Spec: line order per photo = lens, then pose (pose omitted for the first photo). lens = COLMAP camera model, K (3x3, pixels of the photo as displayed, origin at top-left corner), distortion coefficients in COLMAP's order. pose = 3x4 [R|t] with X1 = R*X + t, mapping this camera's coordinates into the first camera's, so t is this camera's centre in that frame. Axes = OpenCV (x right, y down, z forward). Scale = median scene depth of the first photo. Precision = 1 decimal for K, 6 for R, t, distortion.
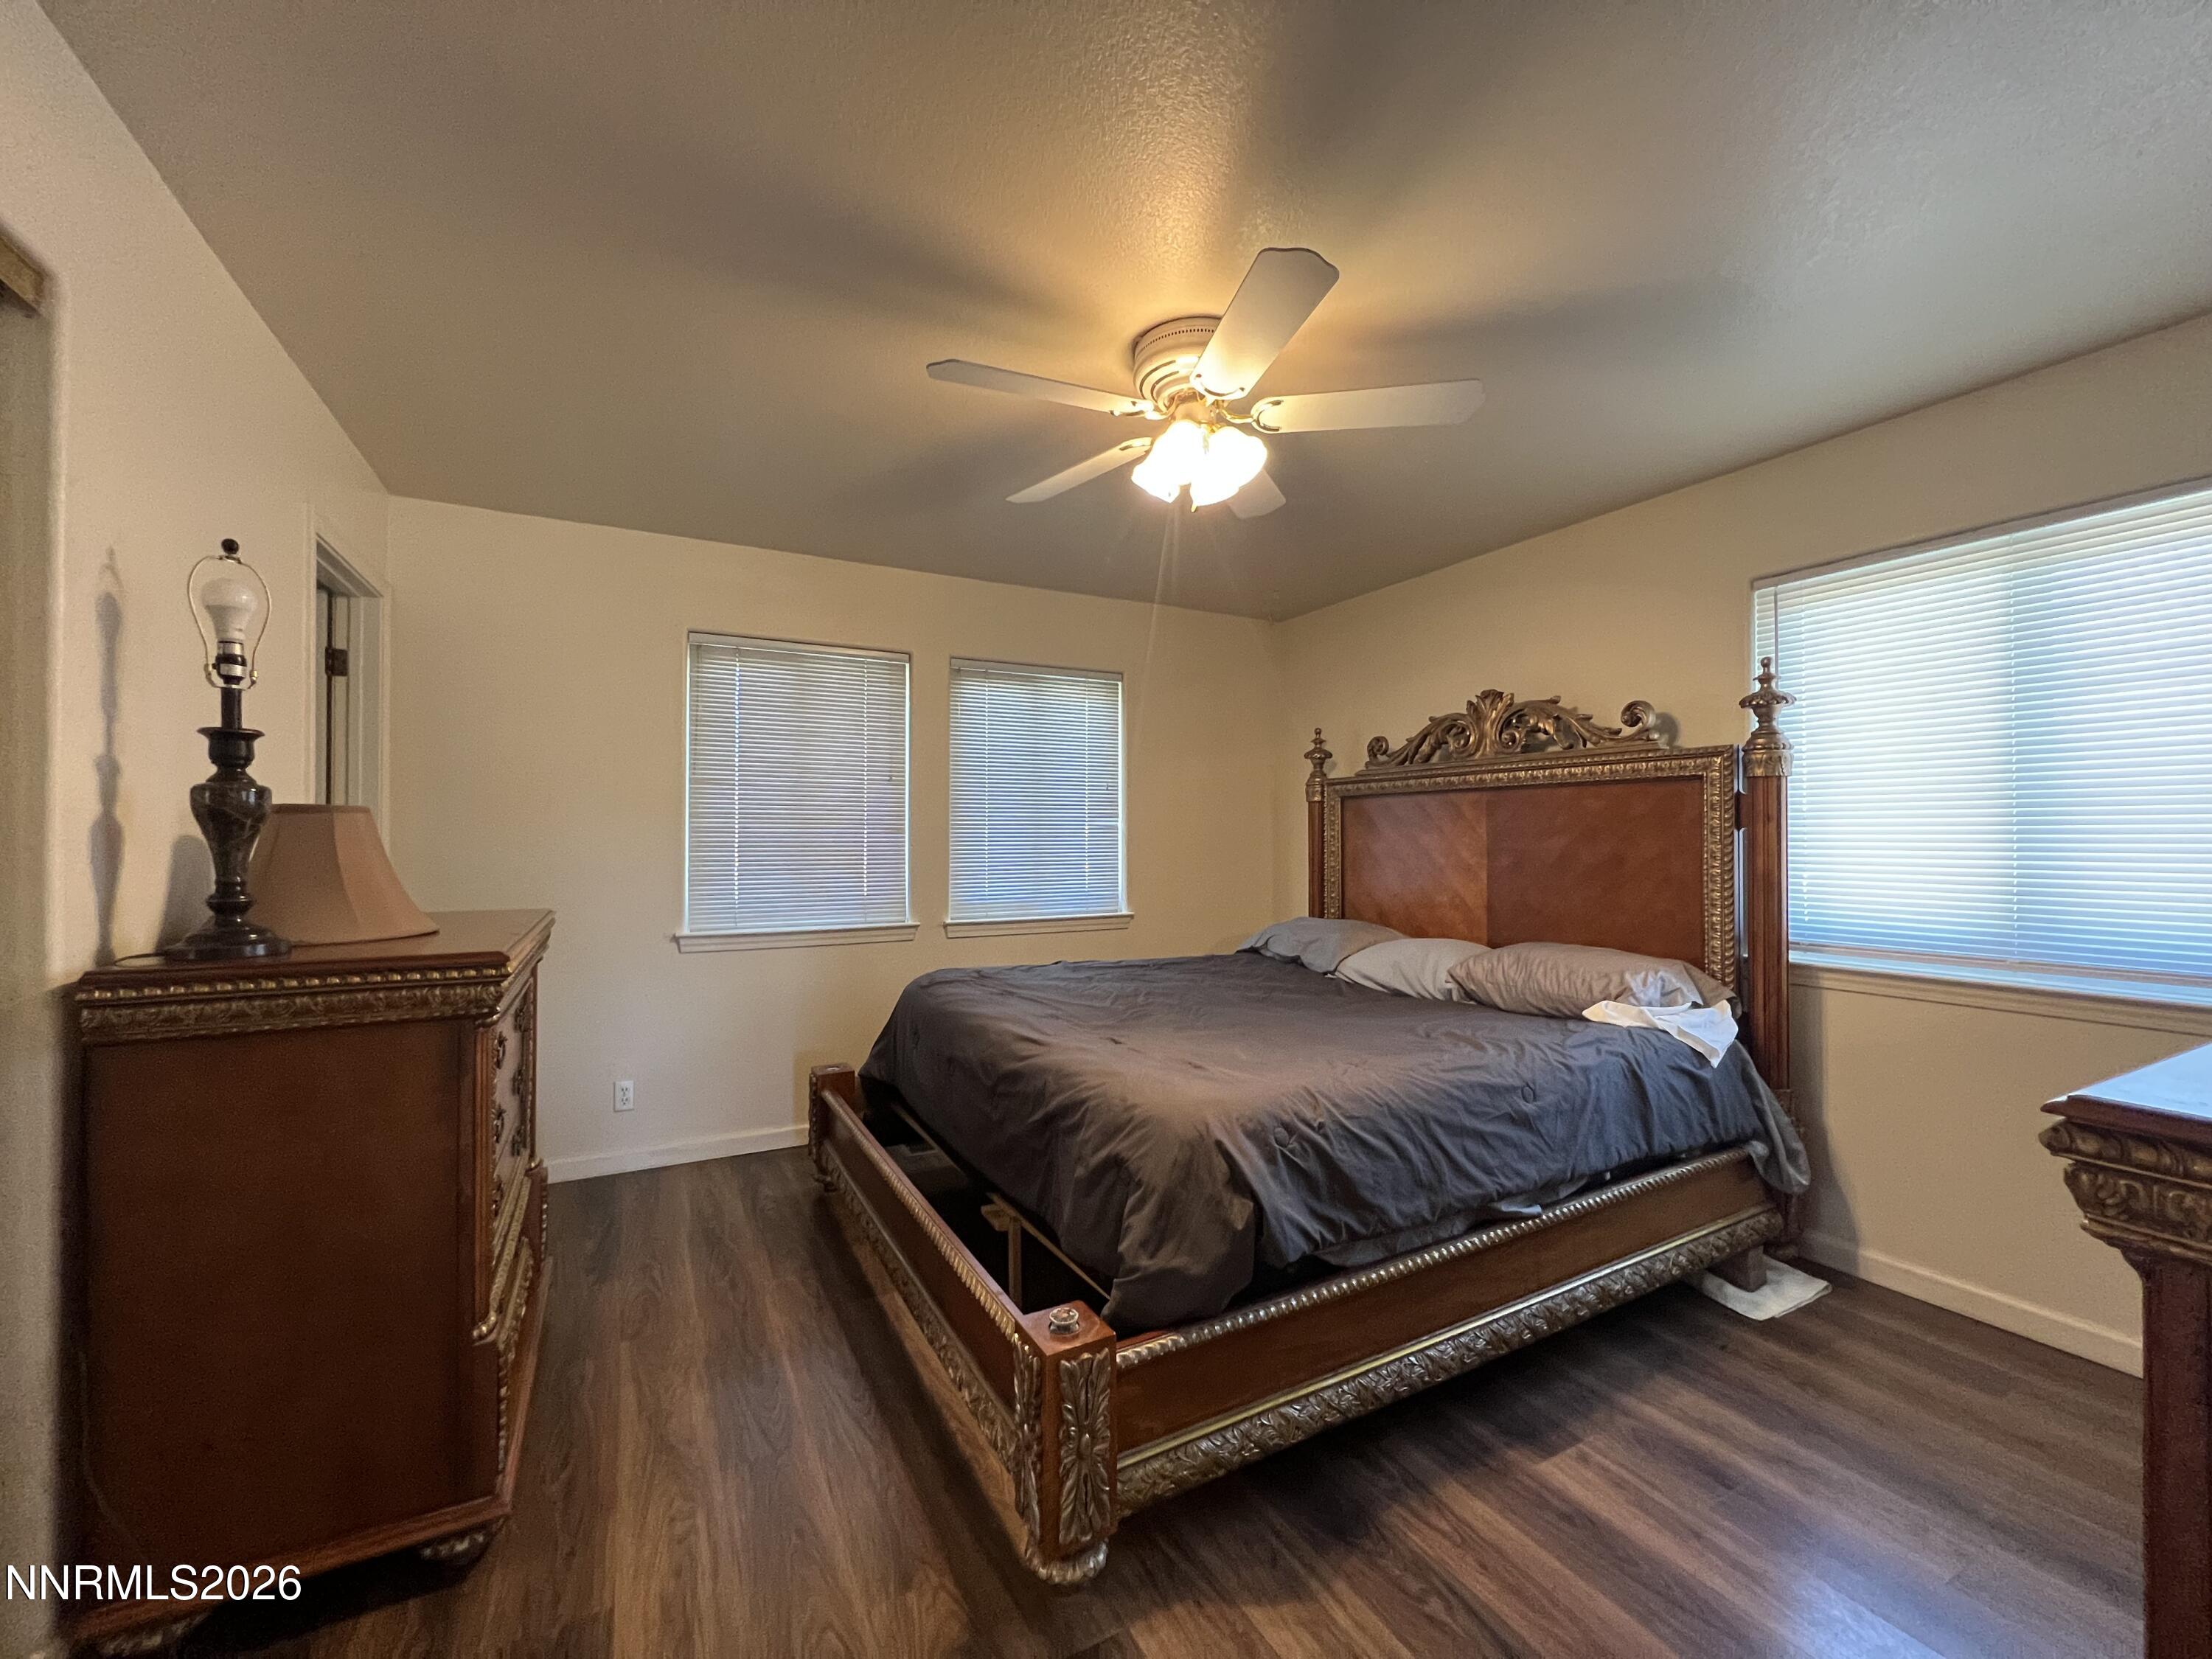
lens RADIAL K [[890.2, 0, 1105.3], [0, 890.2, 831.8], [0, 0, 1]] dist [-0.002357, 0.000143]
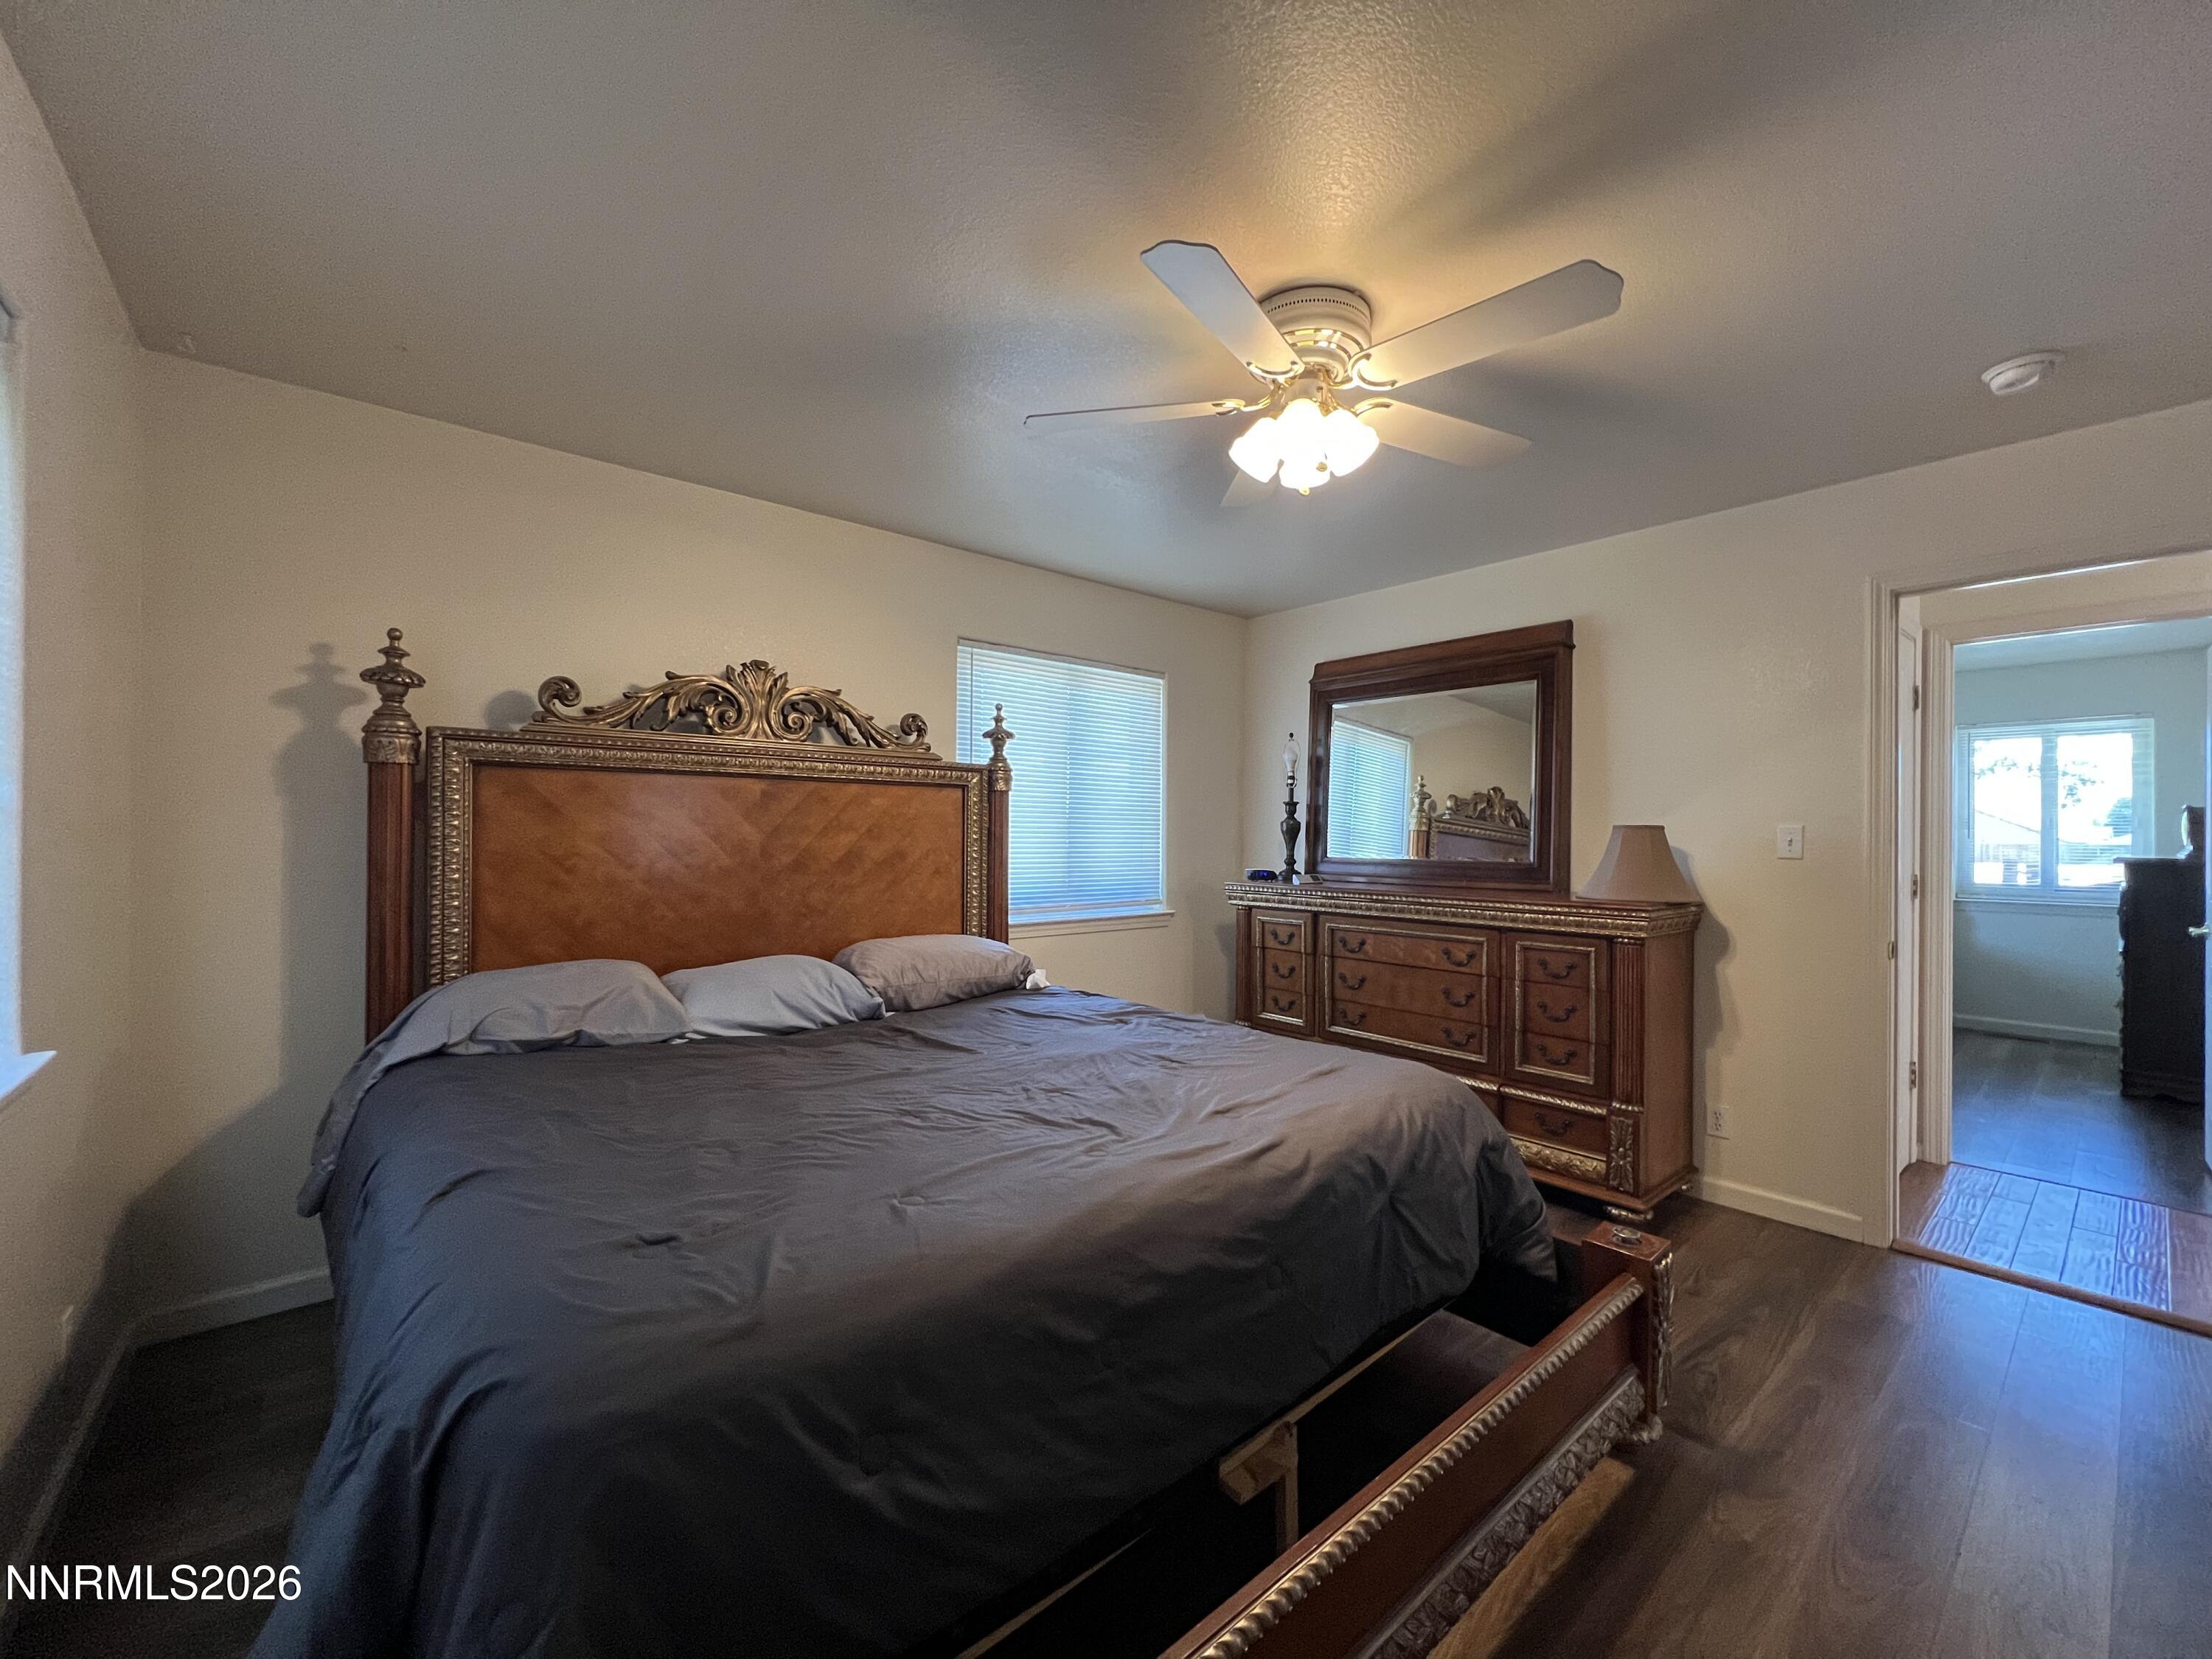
lens RADIAL K [[890.2, 0, 1105.3], [0, 890.2, 831.8], [0, 0, 1]] dist [-0.002357, 0.000143]
pose [[-0.207487, 0.006276, 0.978218, -0.573535], [-0.014098, 0.999856, -0.009405, 0.010088], [-0.978136, -0.015743, -0.207369, 1.027330]]
